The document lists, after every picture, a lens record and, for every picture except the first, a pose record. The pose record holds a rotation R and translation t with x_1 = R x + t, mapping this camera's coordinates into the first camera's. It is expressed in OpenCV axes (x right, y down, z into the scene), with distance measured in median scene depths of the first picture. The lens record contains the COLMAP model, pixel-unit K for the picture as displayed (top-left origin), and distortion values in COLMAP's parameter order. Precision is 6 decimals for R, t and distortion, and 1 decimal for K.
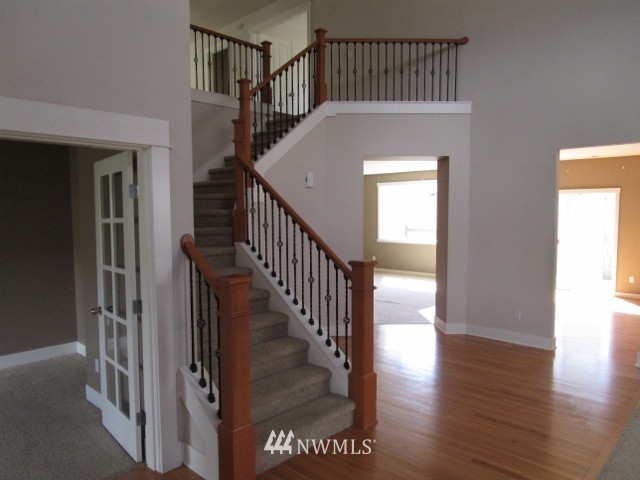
lens RADIAL K [[455.5, 0, 318.5], [0, 455.5, 240.0], [0, 0, 1]] dist [-0.034995, 0.013069]
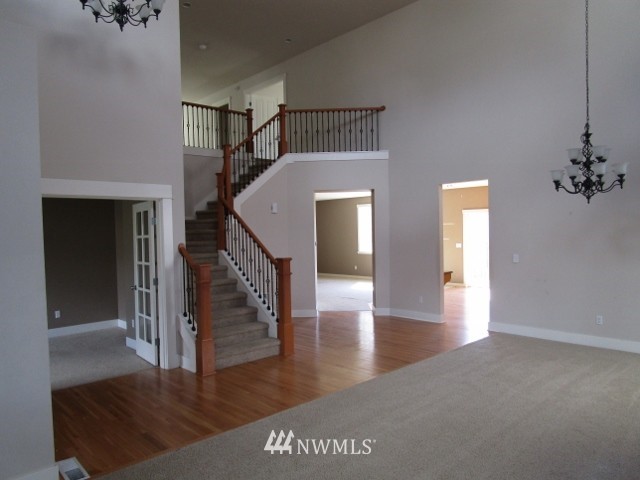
lens RADIAL K [[455.5, 0, 316.8], [0, 455.5, 237.0], [0, 0, 1]] dist [-0.034995, 0.013069]
pose [[0.998404, -0.016850, -0.053910, 0.262869], [0.014351, 0.998820, -0.046405, 0.040178], [0.054629, 0.045558, 0.997467, -0.600758]]
